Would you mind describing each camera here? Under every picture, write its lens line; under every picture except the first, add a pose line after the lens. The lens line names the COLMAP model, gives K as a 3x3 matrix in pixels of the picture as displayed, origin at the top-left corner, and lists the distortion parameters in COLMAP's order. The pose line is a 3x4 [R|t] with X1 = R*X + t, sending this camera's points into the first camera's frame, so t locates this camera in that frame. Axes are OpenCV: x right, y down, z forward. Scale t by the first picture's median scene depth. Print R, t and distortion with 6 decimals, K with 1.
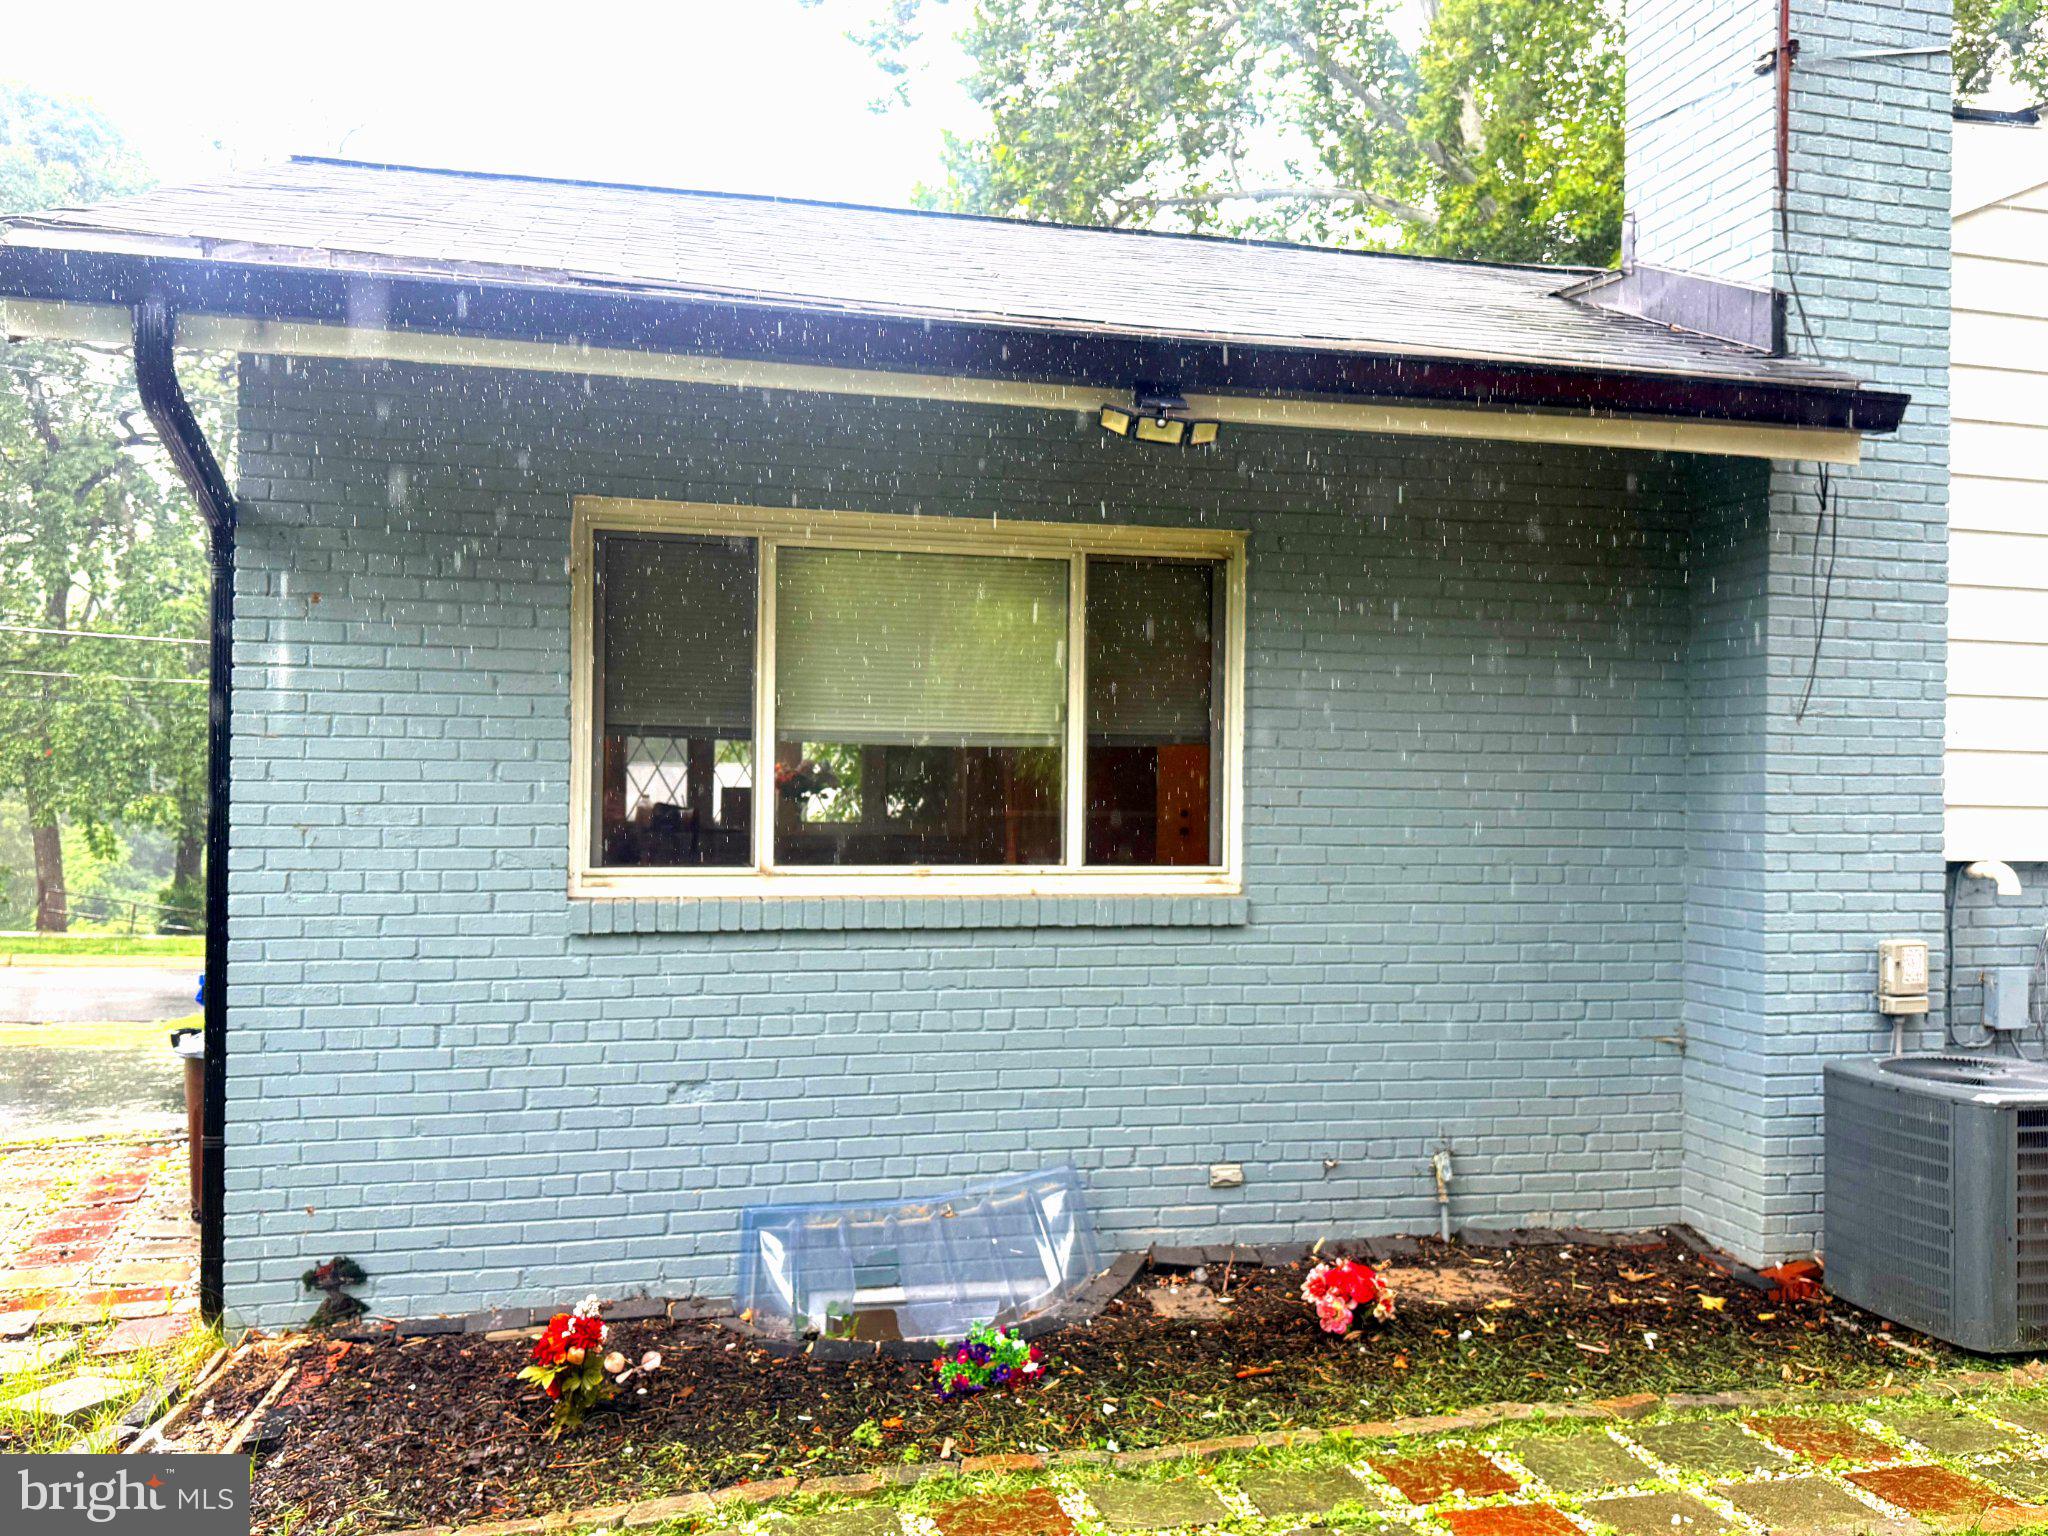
lens RADIAL K [[1618.8, 0, 1024.0], [0, 1618.8, 768.0], [0, 0, 1]] dist [0.072370, -0.100310]
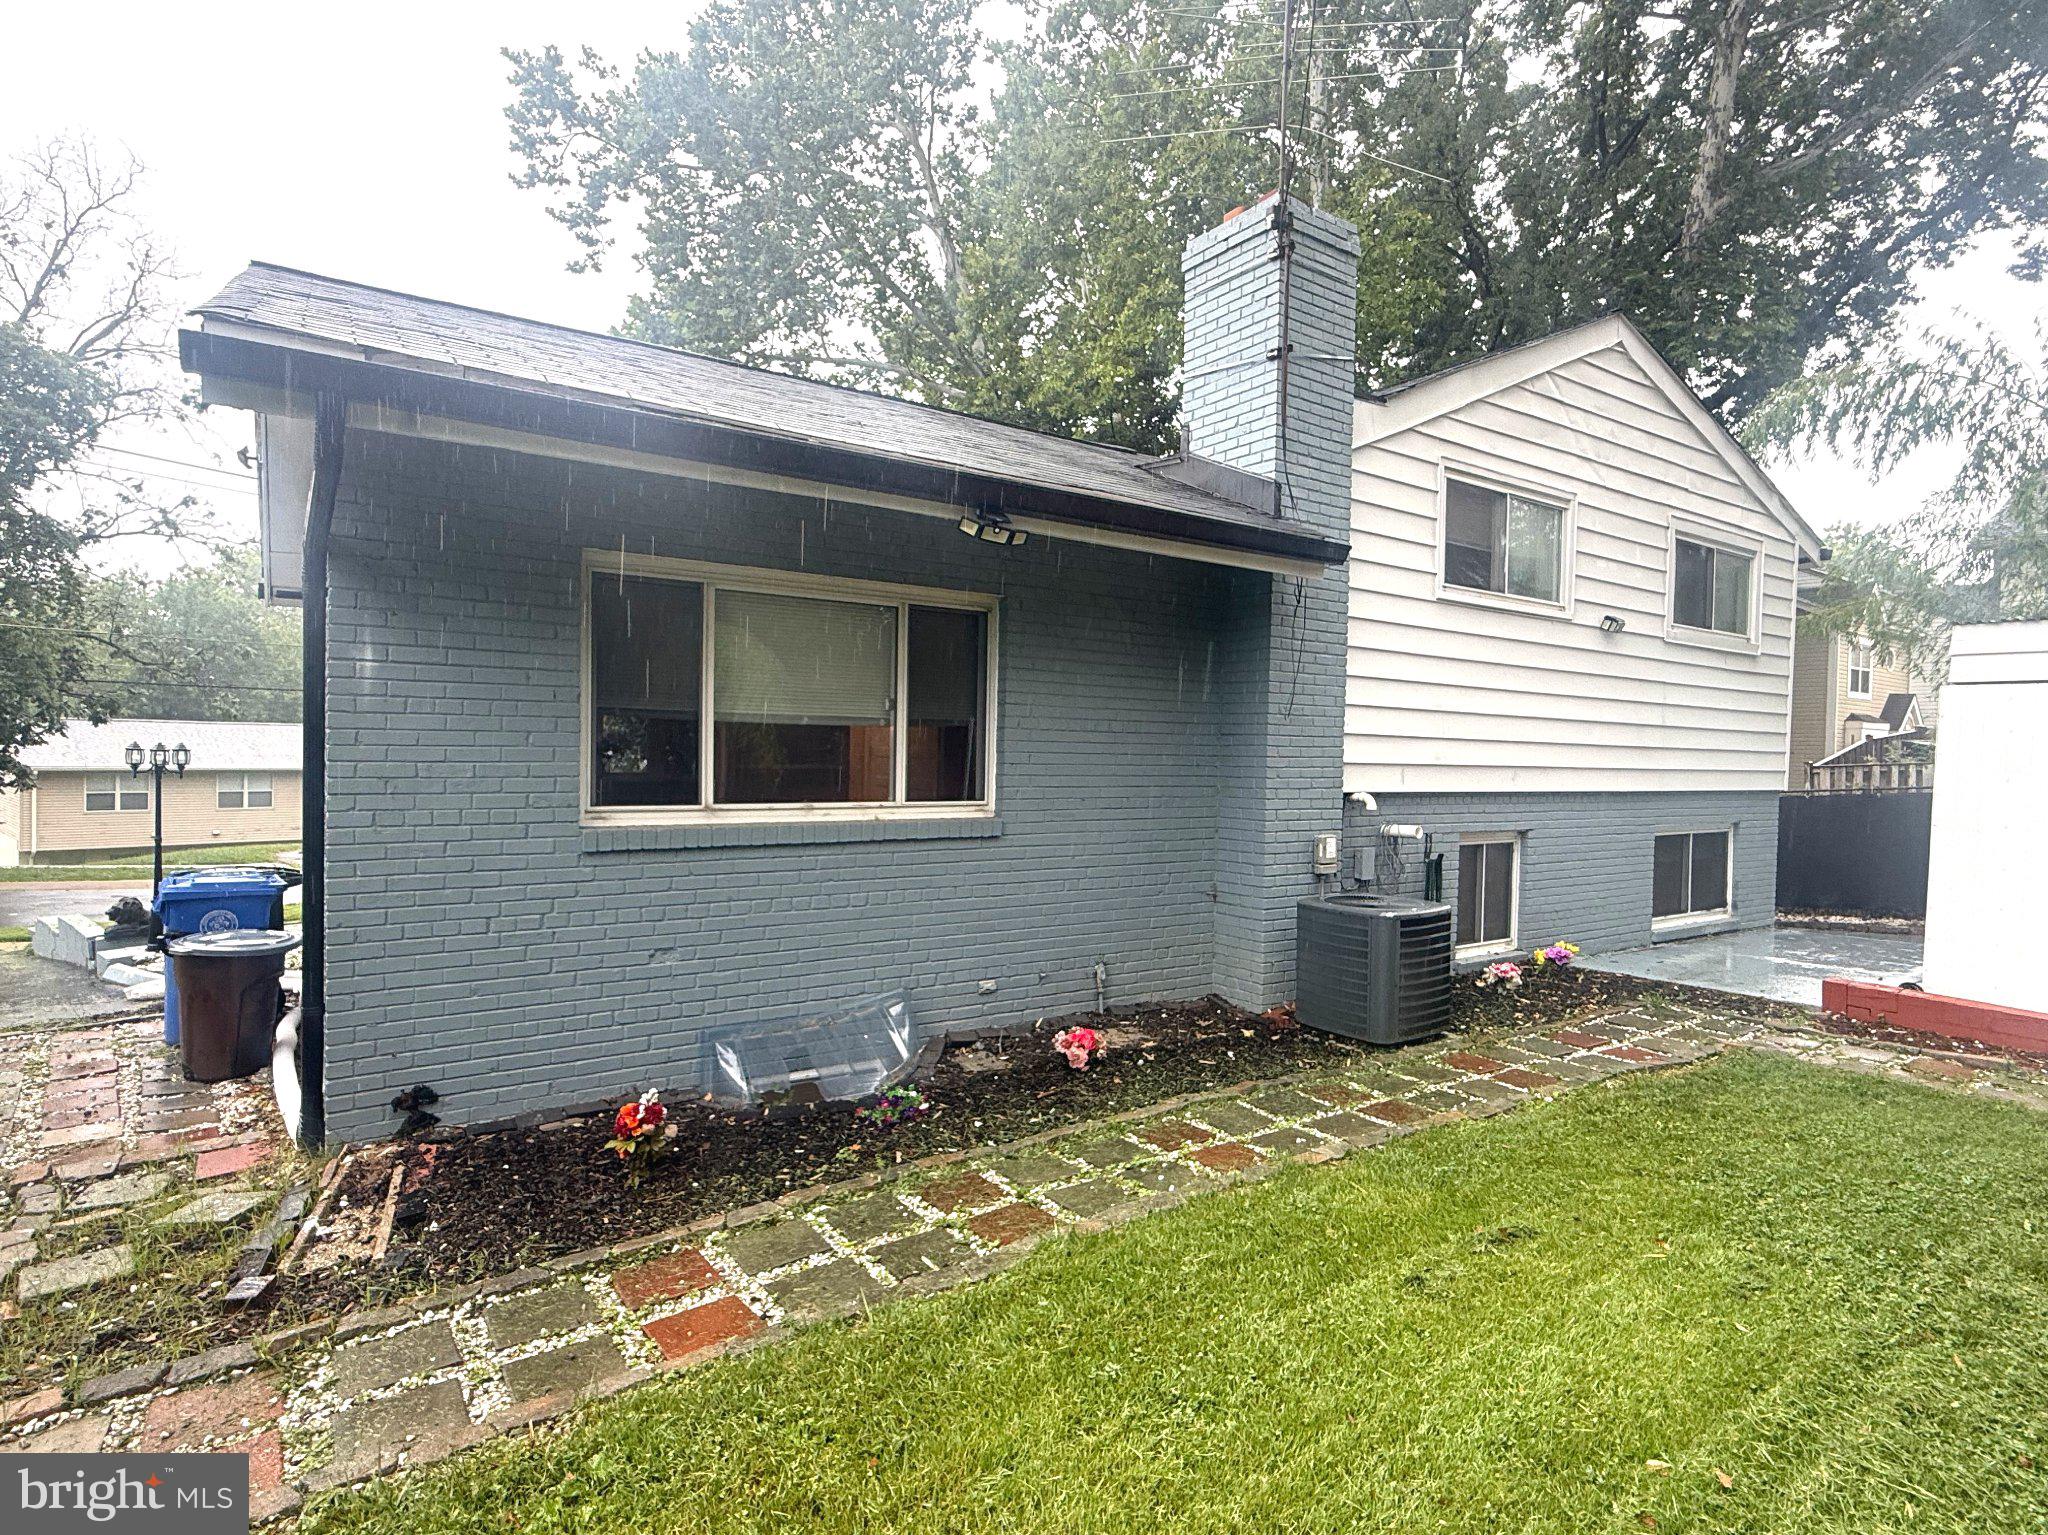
lens RADIAL K [[1058.4, 0, 1024.0], [0, 1058.4, 767.5], [0, 0, 1]] dist [0.003481, -0.000681]
pose [[0.937426, -0.000668, 0.348183, -0.232959], [-0.010124, 0.999523, 0.029176, -0.004488], [-0.348036, -0.030875, 0.936973, -0.018753]]
